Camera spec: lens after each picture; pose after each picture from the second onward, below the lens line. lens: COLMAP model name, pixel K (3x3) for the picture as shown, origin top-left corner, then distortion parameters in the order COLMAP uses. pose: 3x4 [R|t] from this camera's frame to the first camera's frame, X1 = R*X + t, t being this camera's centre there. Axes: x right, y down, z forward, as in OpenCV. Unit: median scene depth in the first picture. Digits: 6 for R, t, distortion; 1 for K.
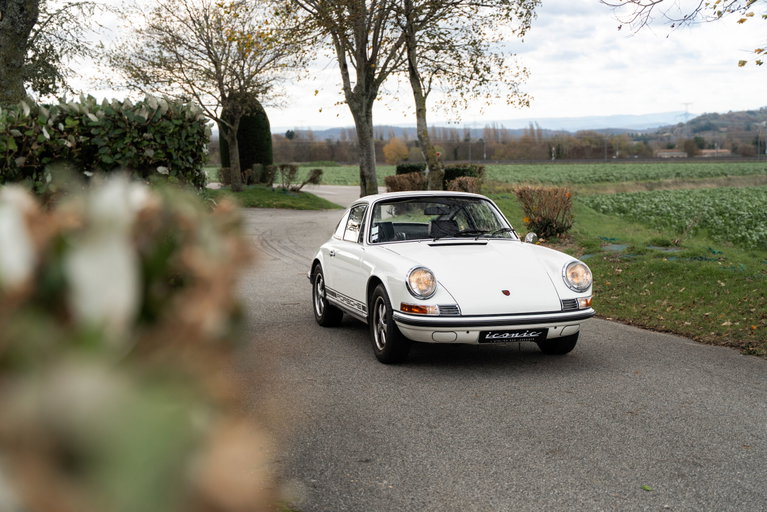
lens RADIAL K [[1137.1, 0, 383.5], [0, 1137.1, 256.0], [0, 0, 1]] dist [-0.023712, -0.045447]
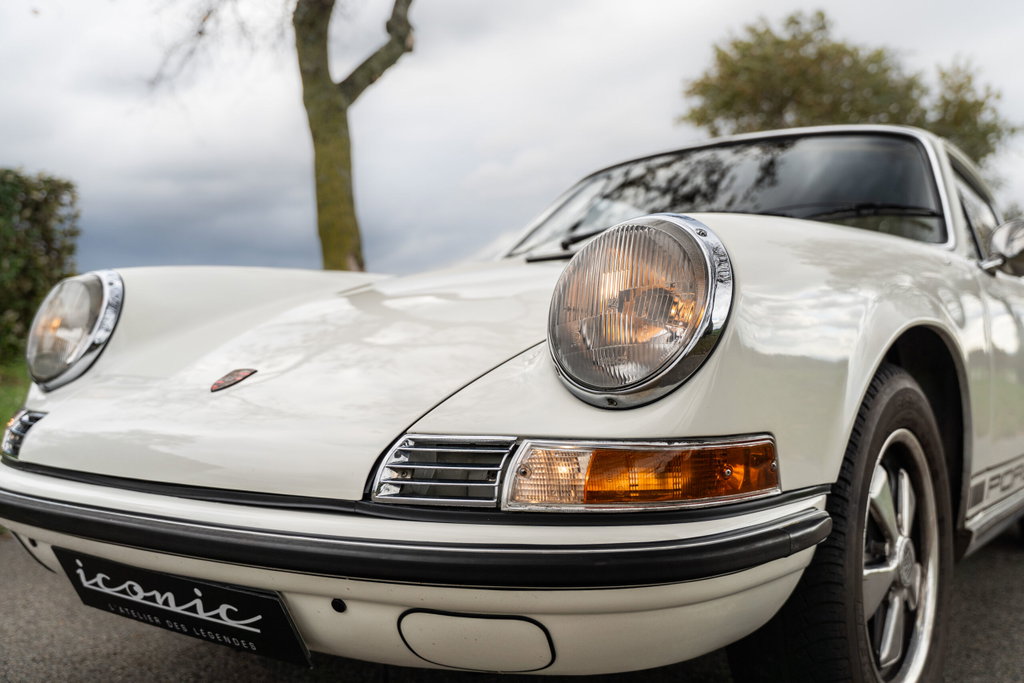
lens RADIAL K [[984.1, 0, 512.0], [0, 984.1, 341.5], [0, 0, 1]] dist [0.002152, 0.002050]
pose [[0.625000, -0.007791, -0.780585, 0.270168], [-0.068192, 0.995583, -0.064537, 0.032811], [0.777640, 0.093566, 0.621708, 0.912765]]
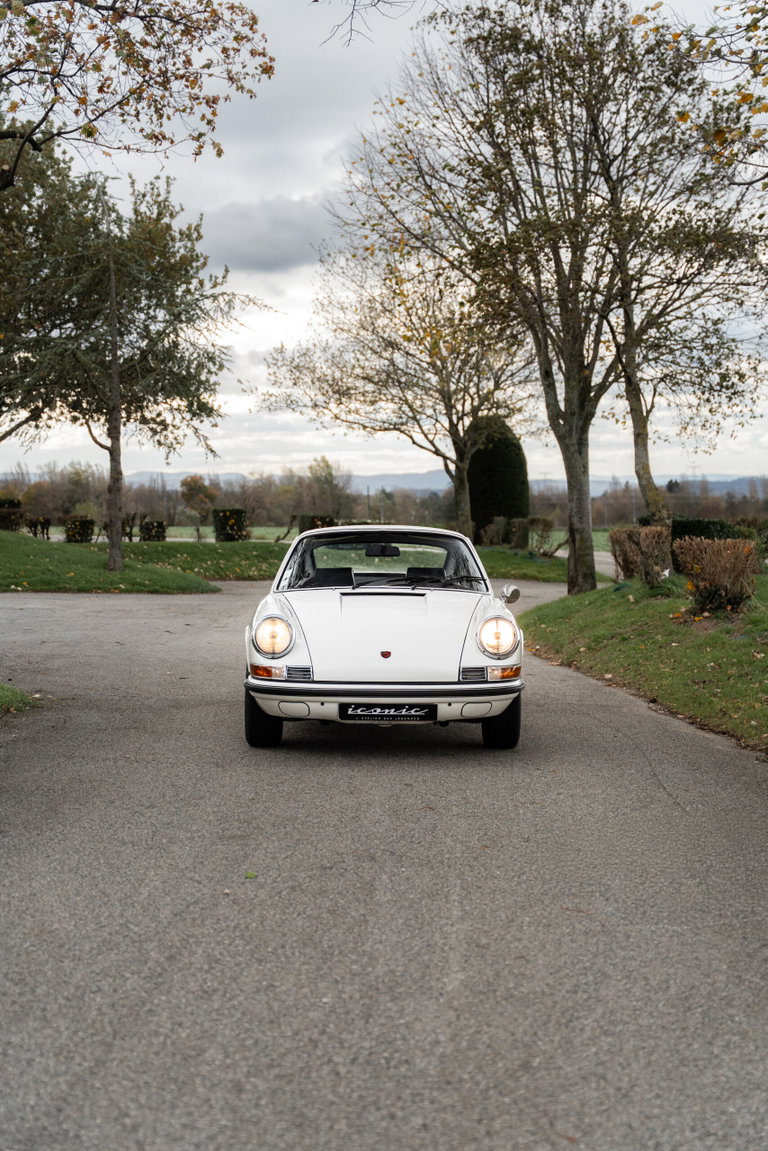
lens RADIAL K [[1637.7, 0, 360.6], [0, 1637.7, 575.9], [0, 0, 1]] dist [0.017499, 0.018588]
pose [[0.966176, 0.022515, -0.256897, 0.359153], [-0.035539, 0.998301, -0.046168, 0.030450], [0.255422, 0.053737, 0.965335, -0.038910]]
